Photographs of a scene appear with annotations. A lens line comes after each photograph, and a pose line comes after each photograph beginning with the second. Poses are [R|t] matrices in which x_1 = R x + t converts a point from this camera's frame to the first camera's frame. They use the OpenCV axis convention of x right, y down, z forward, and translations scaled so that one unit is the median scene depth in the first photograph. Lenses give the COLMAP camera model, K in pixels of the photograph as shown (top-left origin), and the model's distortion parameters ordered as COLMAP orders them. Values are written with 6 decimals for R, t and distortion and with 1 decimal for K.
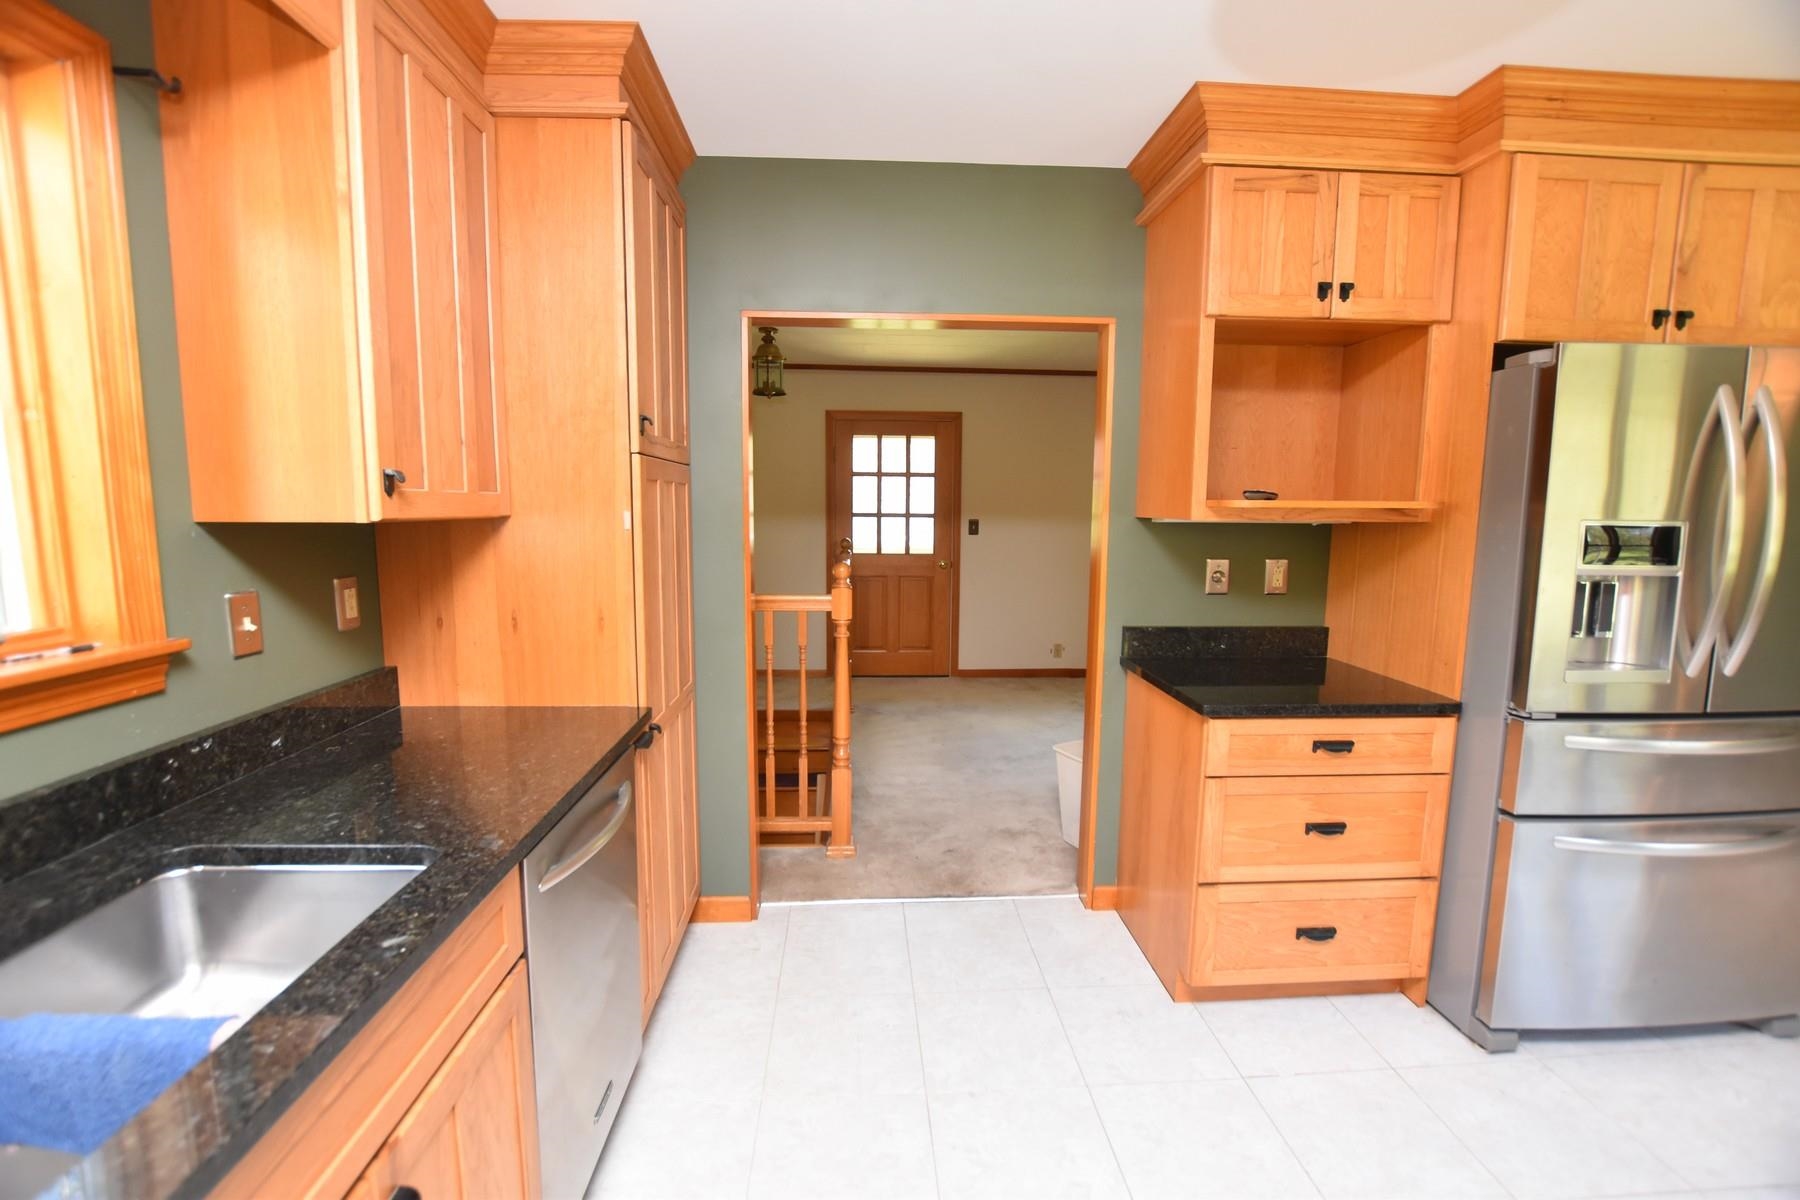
lens RADIAL K [[790.8, 0, 903.7], [0, 790.8, 606.3], [0, 0, 1]] dist [-0.033450, 0.005785]
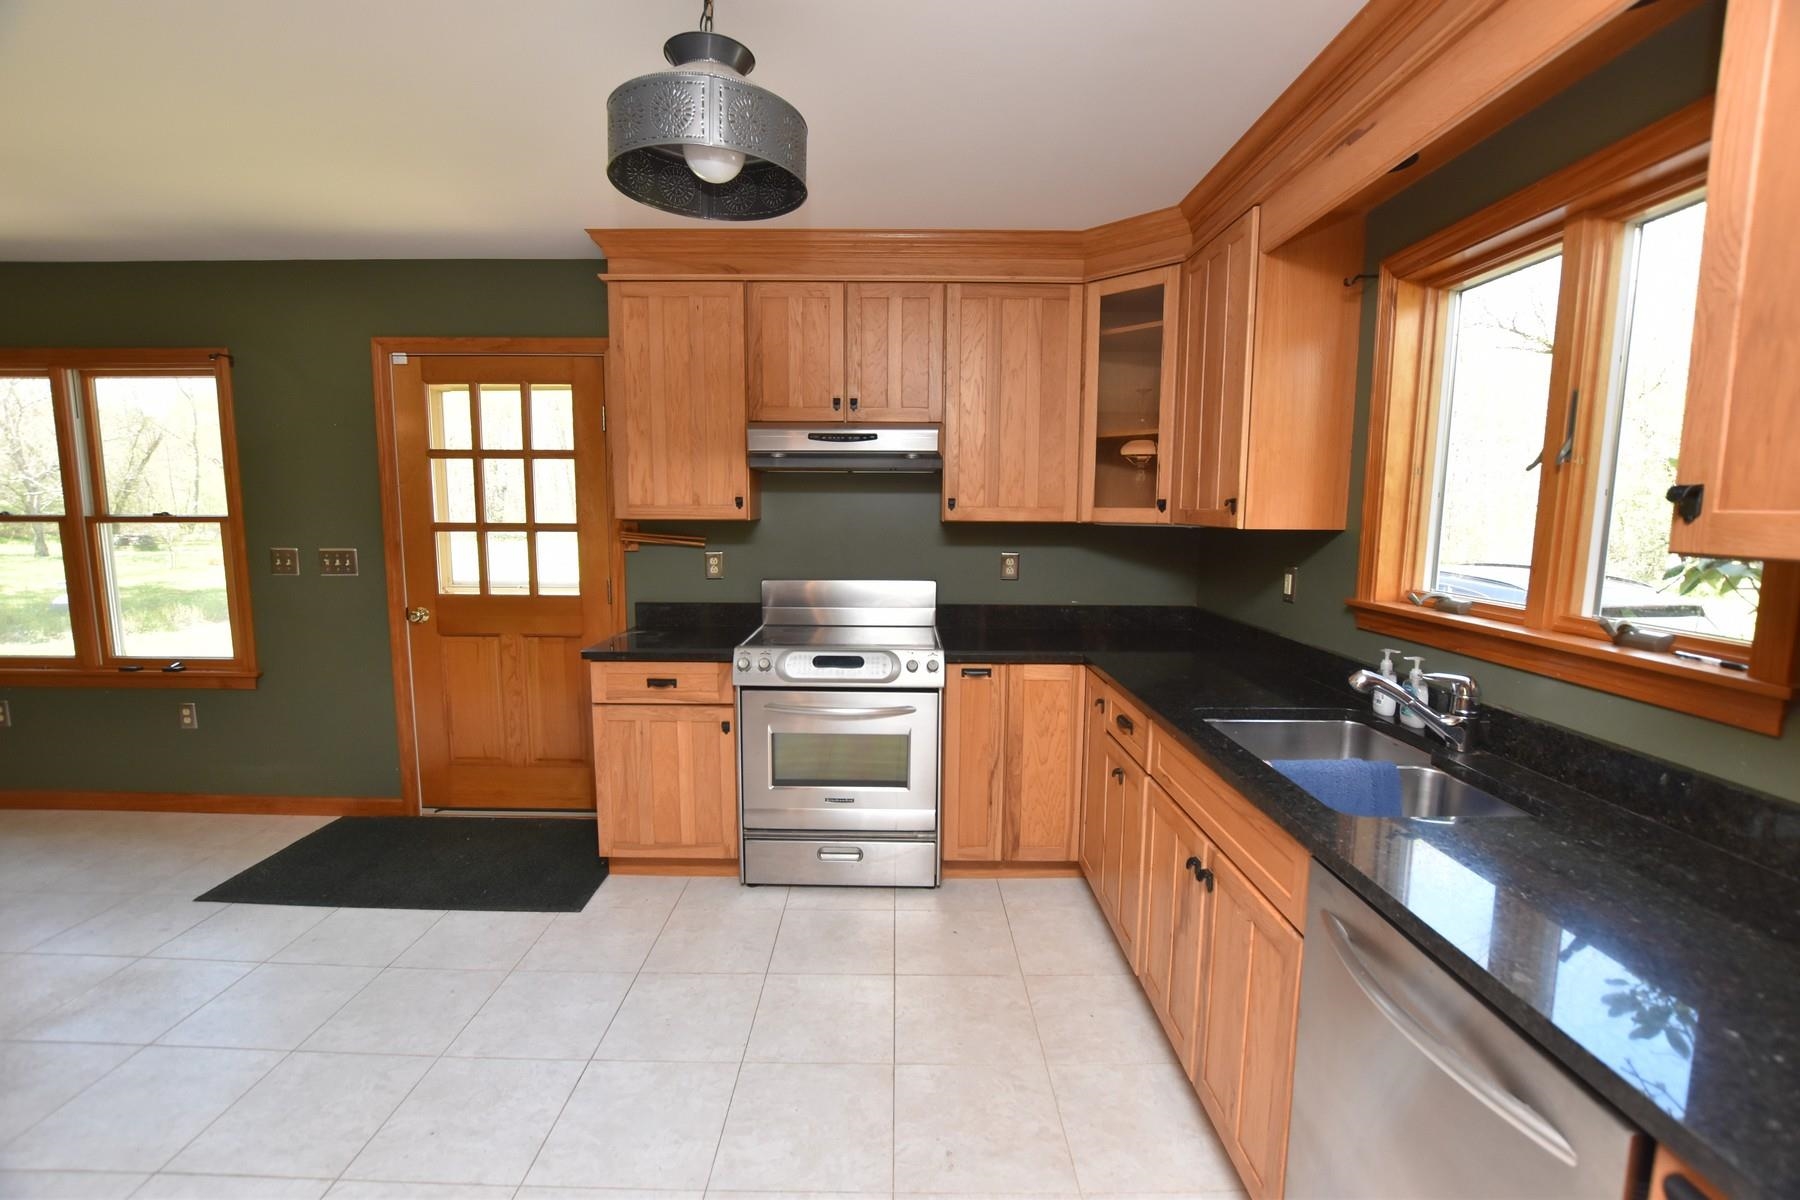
lens RADIAL K [[790.8, 0, 904.3], [0, 790.8, 602.2], [0, 0, 1]] dist [-0.033450, 0.005785]
pose [[-0.998873, -0.020580, 0.042762, -0.103233], [-0.009640, 0.970277, 0.241803, -0.052614], [-0.046467, 0.241119, -0.969383, 0.402634]]
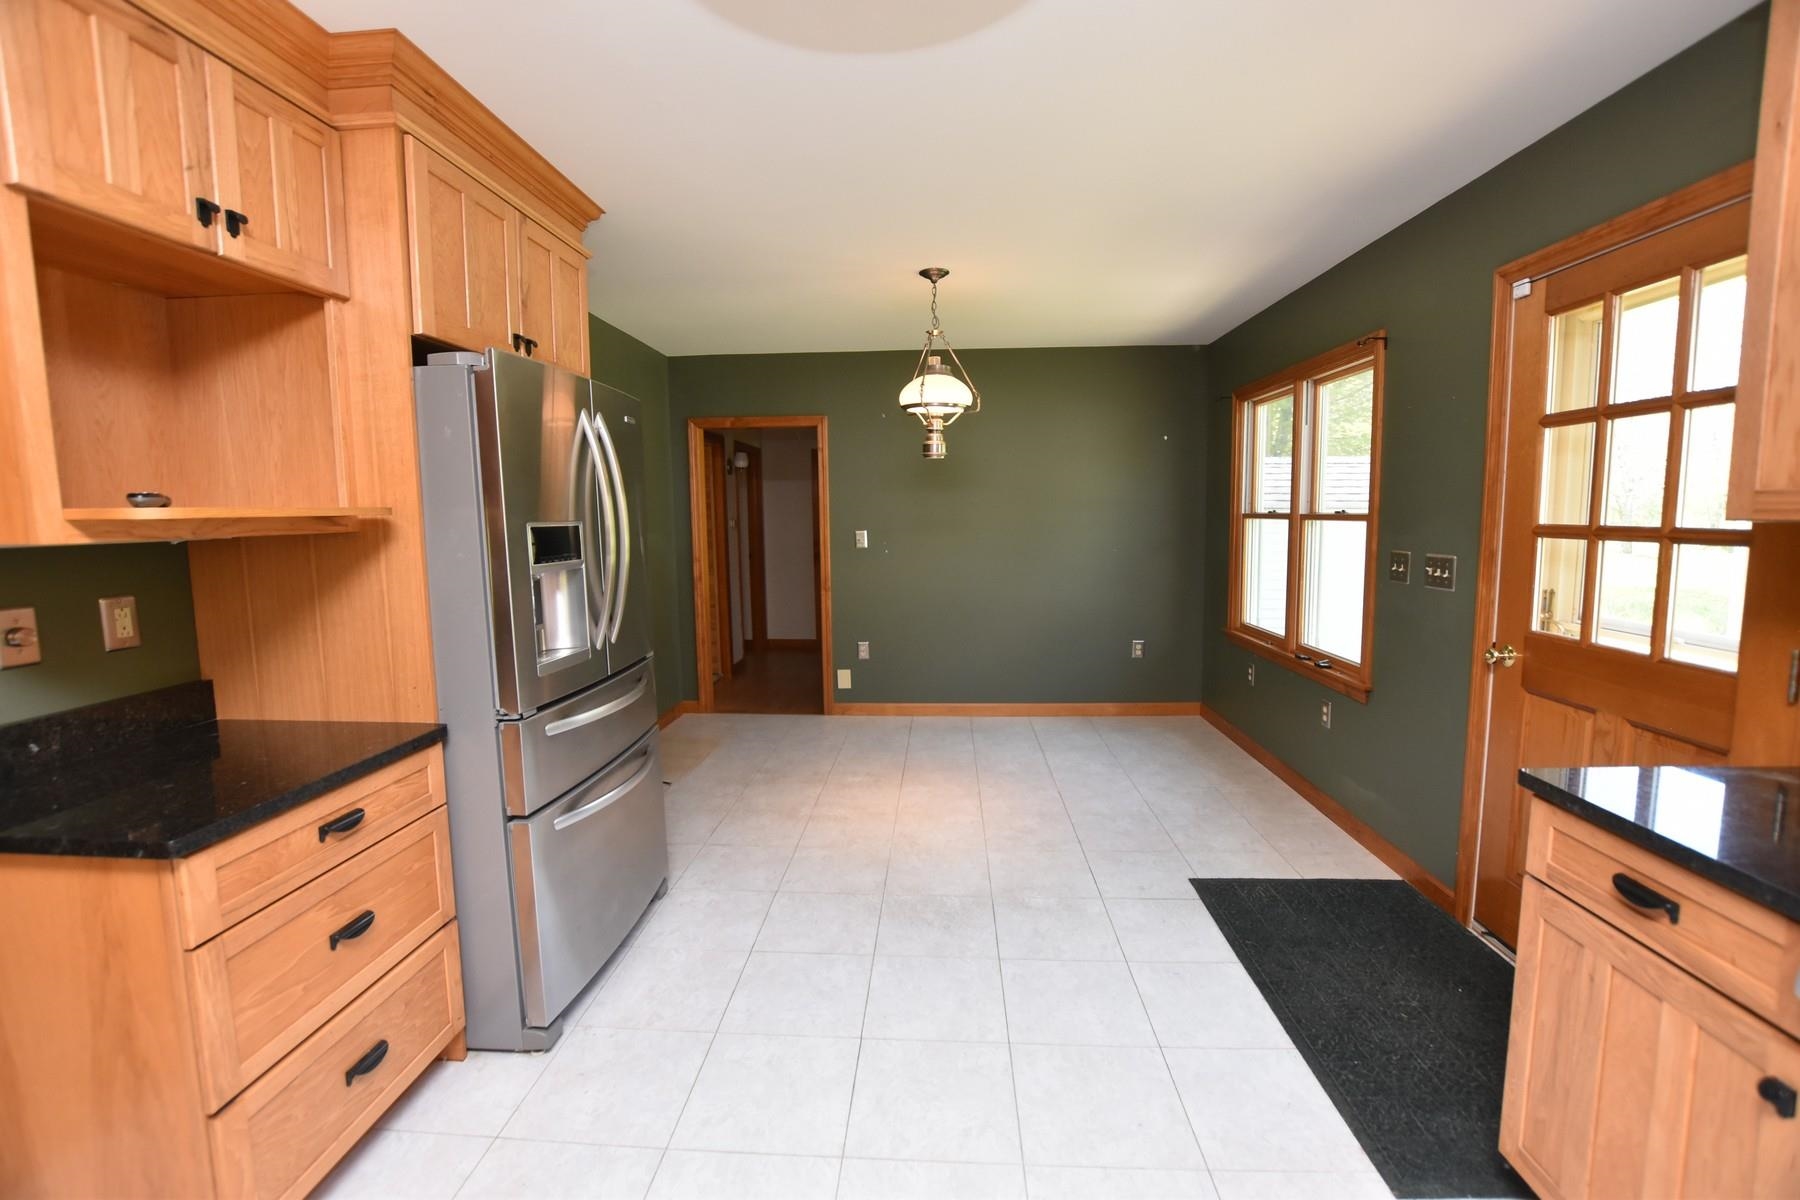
lens RADIAL K [[790.8, 0, 899.1], [0, 790.8, 600.3], [0, 0, 1]] dist [-0.033450, 0.005785]
pose [[0.119511, -0.119616, 0.985601, -0.115351], [0.137370, 0.985160, 0.102905, -0.042495], [-0.983284, 0.123094, 0.134169, 0.328575]]
